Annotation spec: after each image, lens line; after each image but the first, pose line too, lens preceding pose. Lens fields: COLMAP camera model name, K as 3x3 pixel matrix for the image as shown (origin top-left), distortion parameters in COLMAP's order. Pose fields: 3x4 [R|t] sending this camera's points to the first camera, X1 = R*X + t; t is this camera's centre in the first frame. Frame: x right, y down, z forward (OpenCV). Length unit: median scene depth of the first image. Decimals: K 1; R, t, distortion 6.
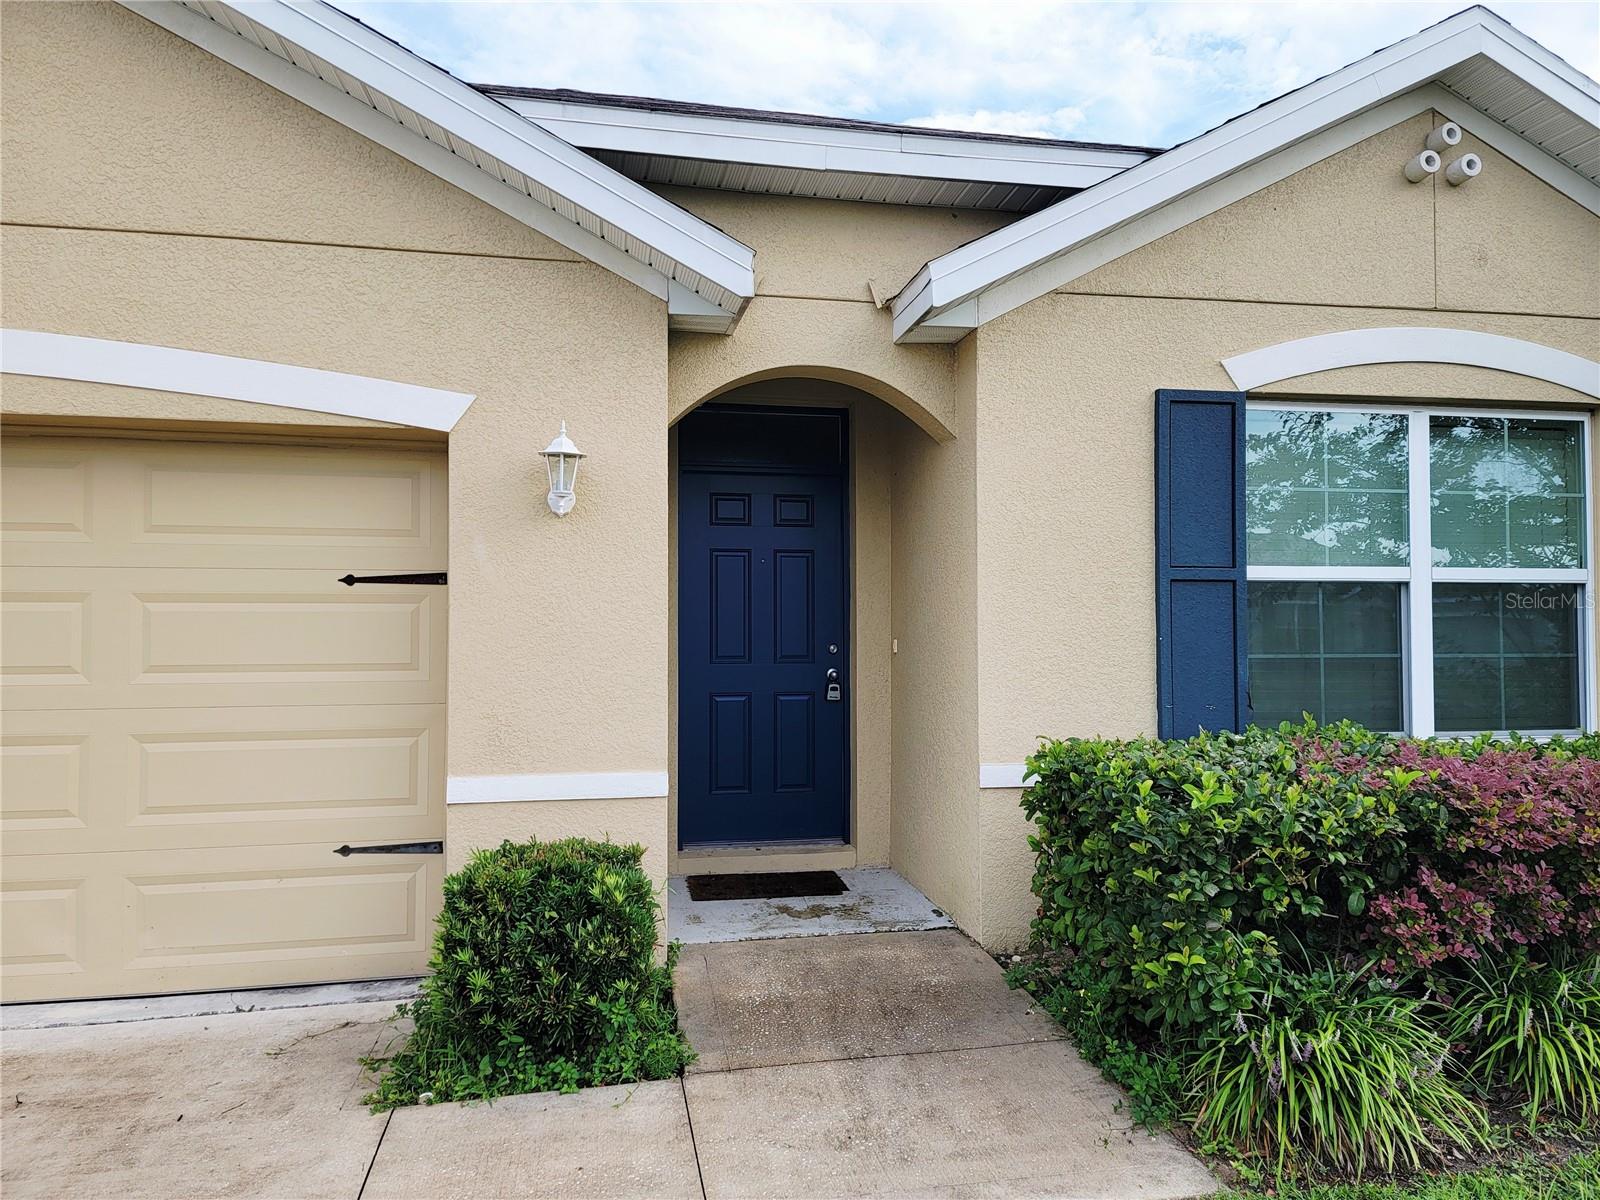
lens RADIAL K [[1138.8, 0, 800.0], [0, 1138.8, 600.0], [0, 0, 1]] dist [0.000553, -0.000656]
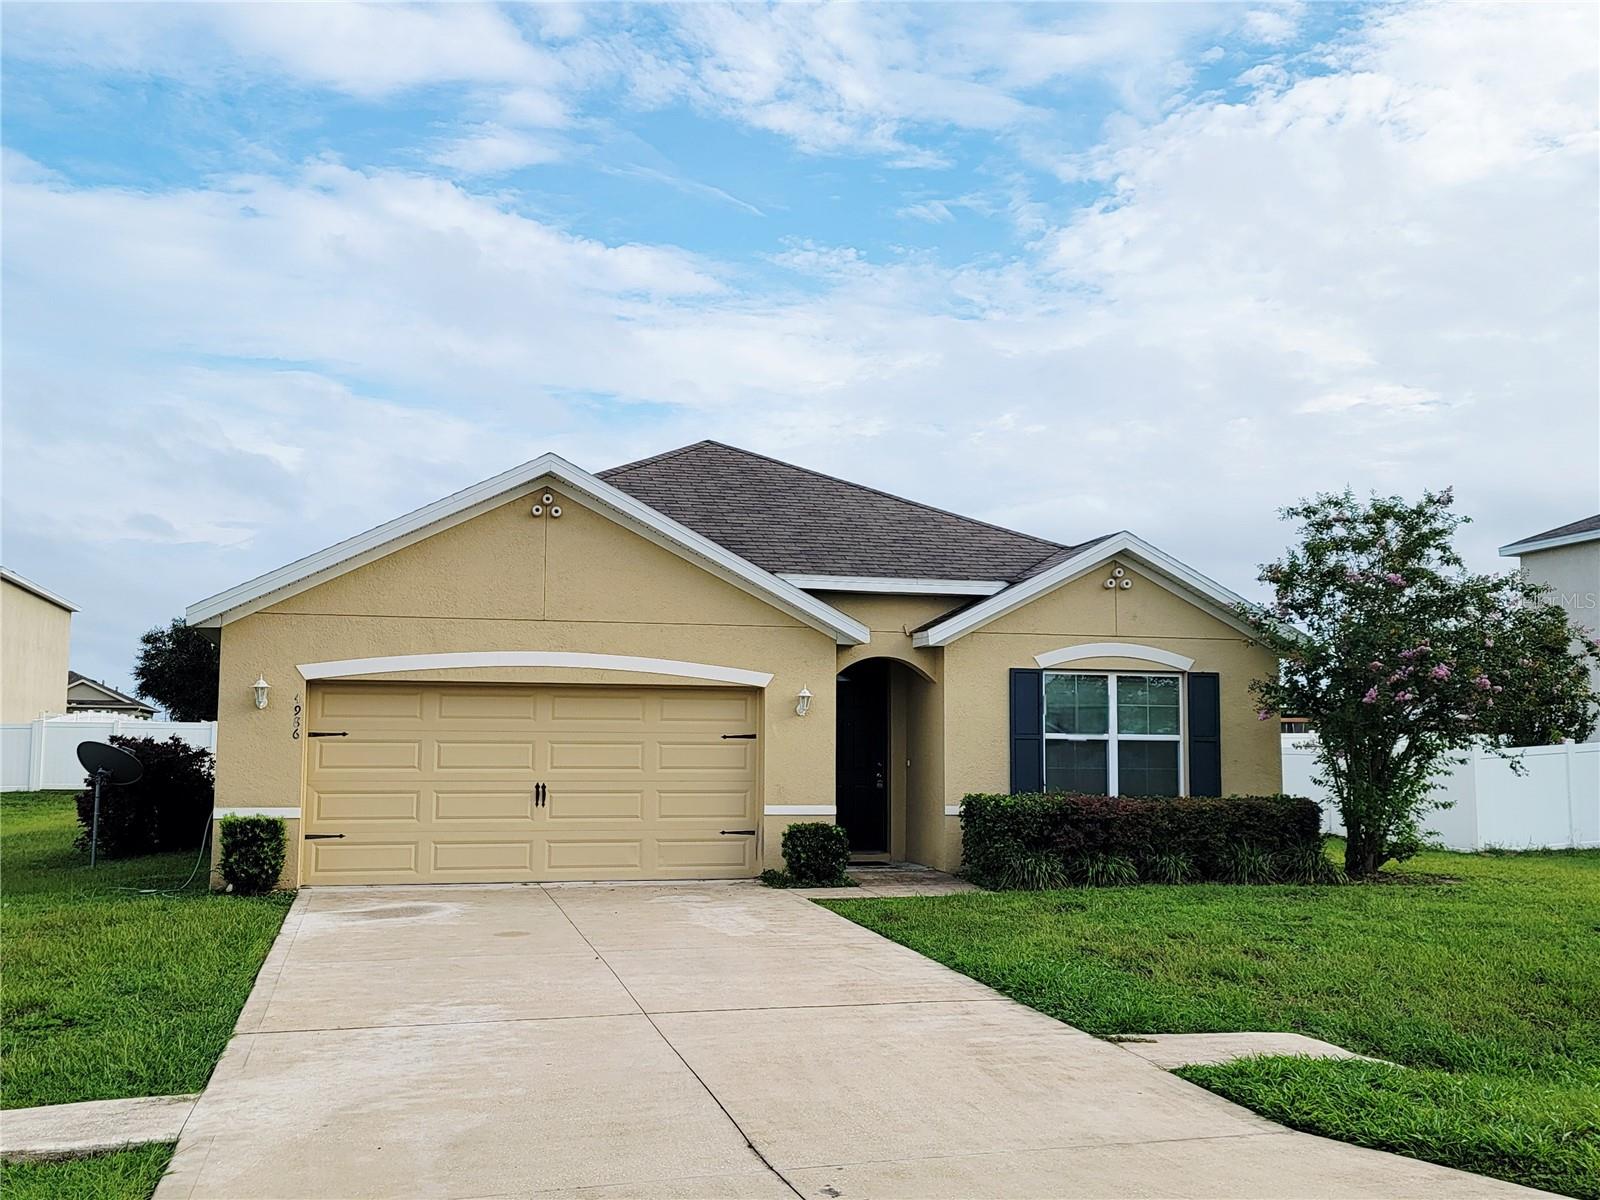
lens RADIAL K [[1138.8, 0, 800.0], [0, 1138.8, 600.0], [0, 0, 1]] dist [0.000553, -0.000656]
pose [[0.999604, 0.013578, 0.024663, -0.278933], [-0.010896, 0.994327, -0.105803, -0.057979], [-0.025959, 0.105492, 0.994081, -1.854636]]
